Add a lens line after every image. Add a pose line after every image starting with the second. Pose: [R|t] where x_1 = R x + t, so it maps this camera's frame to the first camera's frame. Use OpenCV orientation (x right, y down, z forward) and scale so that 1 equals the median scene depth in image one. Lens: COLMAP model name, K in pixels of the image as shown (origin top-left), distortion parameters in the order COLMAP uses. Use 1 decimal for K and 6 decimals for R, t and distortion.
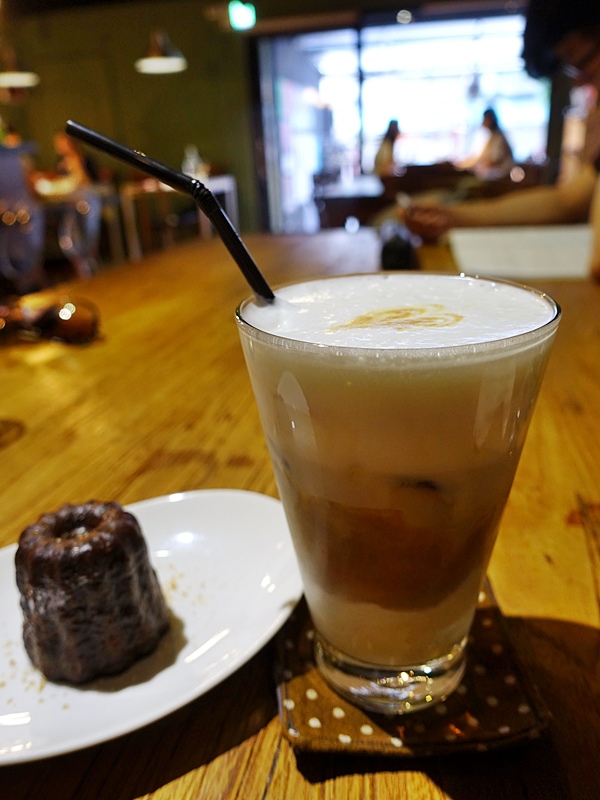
lens RADIAL K [[589.4, 0, 277.8], [0, 589.4, 397.7], [0, 0, 1]] dist [0.005284, 0.001521]
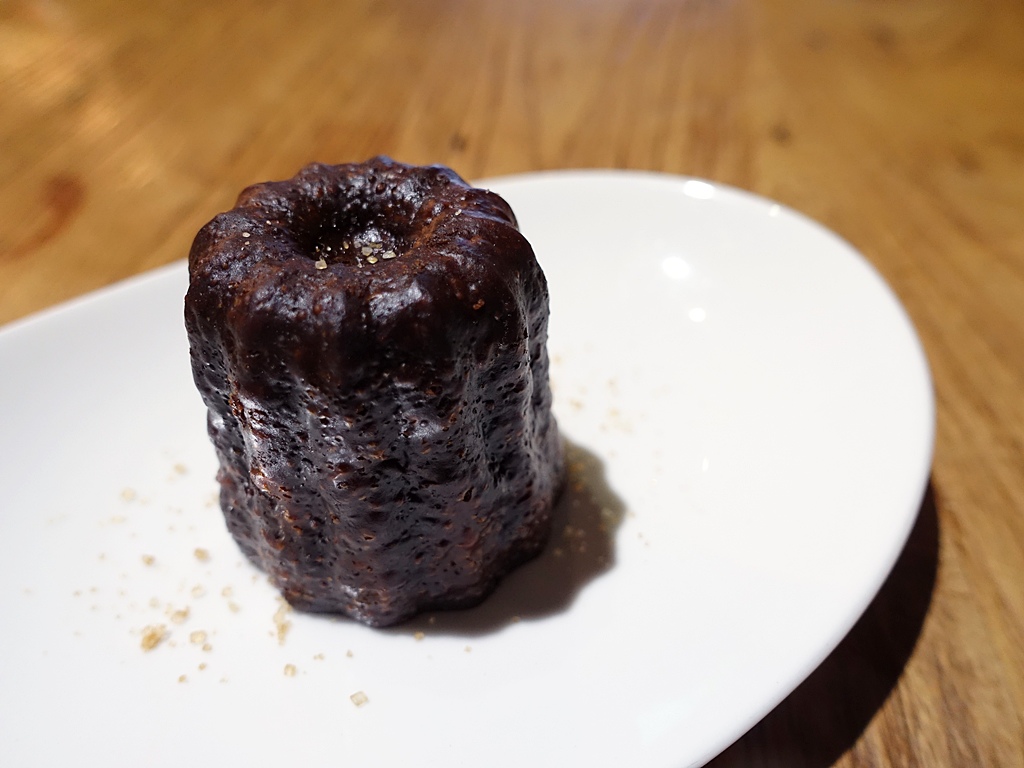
lens RADIAL K [[754.5, 0, 512.0], [0, 754.5, 384.0], [0, 0, 1]] dist [0.005284, 0.001521]
pose [[0.997363, 0.061058, 0.039224, -0.278081], [-0.071149, 0.929179, 0.362717, 0.144968], [-0.014299, -0.364552, 0.931073, 0.590780]]
